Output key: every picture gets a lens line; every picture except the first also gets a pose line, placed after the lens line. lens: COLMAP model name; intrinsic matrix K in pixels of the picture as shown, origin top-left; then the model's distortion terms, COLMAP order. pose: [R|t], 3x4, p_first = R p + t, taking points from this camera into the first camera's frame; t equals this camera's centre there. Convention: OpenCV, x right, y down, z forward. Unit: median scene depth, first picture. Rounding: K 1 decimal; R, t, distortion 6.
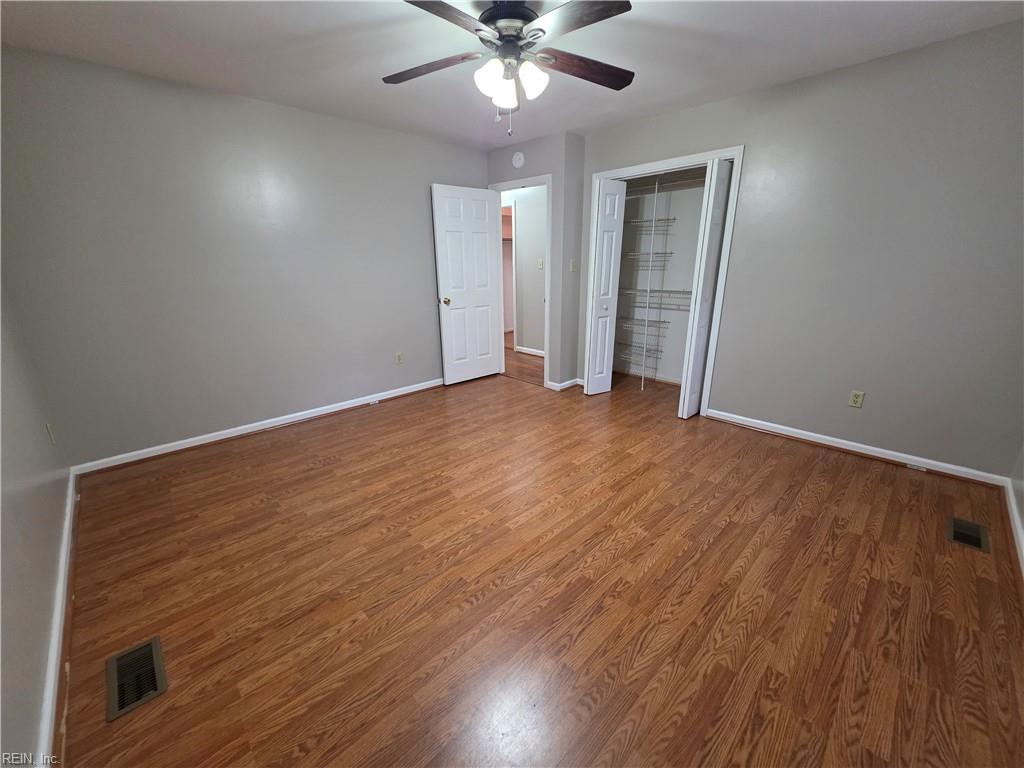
lens RADIAL K [[408.1, 0, 521.2], [0, 408.1, 389.7], [0, 0, 1]] dist [0.002073, -0.000391]
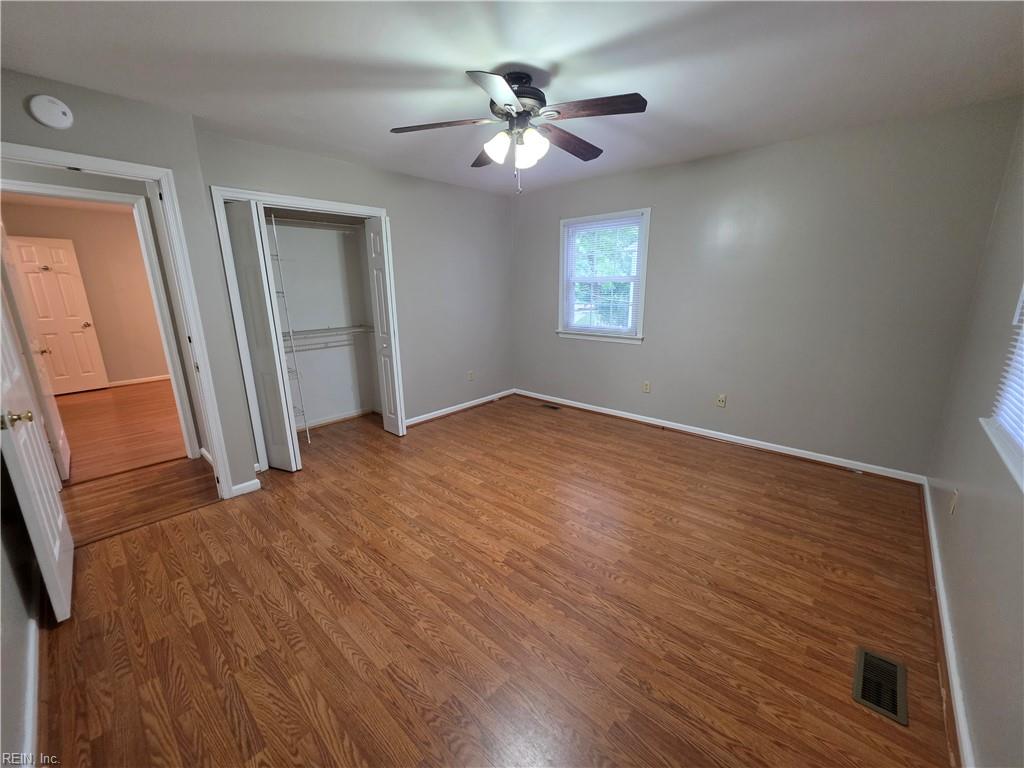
lens RADIAL K [[408.1, 0, 514.2], [0, 408.1, 388.9], [0, 0, 1]] dist [0.002073, -0.000391]
pose [[-0.054851, -0.235667, 0.970285, -1.268904], [0.314459, 0.918222, 0.240798, -0.413442], [-0.947685, 0.318322, 0.023742, 1.189264]]
